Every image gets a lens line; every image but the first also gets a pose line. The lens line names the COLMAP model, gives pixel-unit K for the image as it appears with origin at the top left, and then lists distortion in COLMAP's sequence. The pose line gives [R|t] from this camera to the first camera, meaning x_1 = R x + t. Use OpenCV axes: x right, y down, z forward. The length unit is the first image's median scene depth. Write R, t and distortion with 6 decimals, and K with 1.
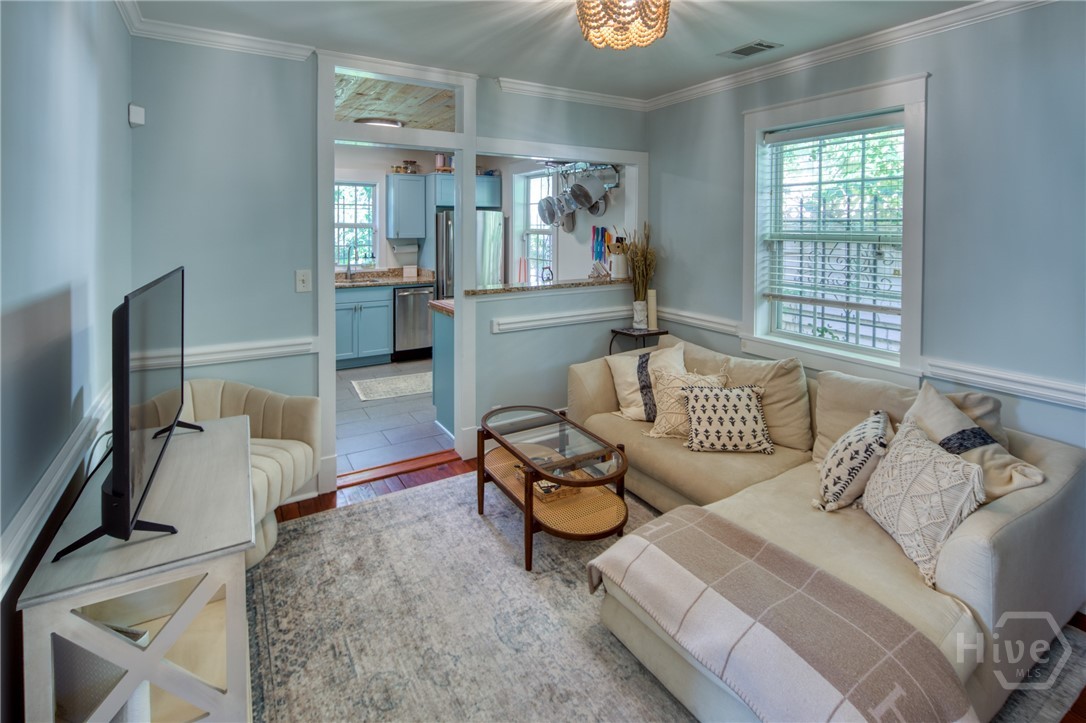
lens RADIAL K [[528.6, 0, 536.7], [0, 528.6, 234.1], [0, 0, 1]] dist [0.000472, -0.002059]
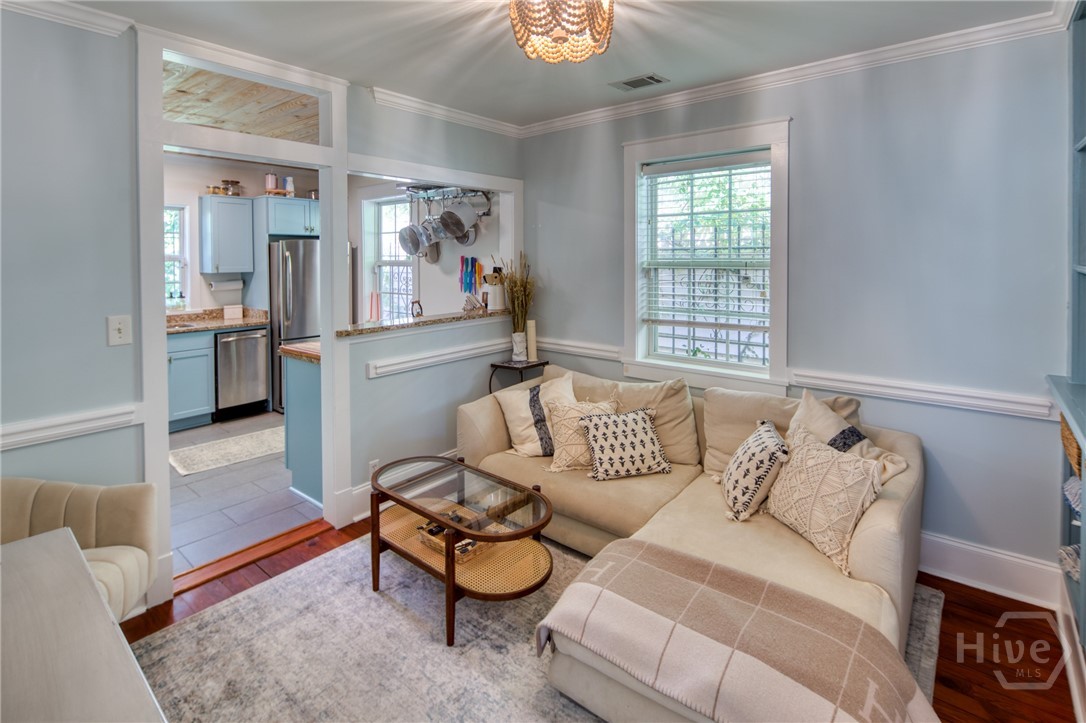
lens RADIAL K [[530.7, 0, 539.4], [0, 530.7, 267.1], [0, 0, 1]] dist [-0.000135, -0.001487]
pose [[0.943866, -0.013881, 0.330037, -0.121074], [0.013144, 0.999904, 0.004465, 0.003270], [-0.330067, 0.000124, 0.943957, 0.088133]]
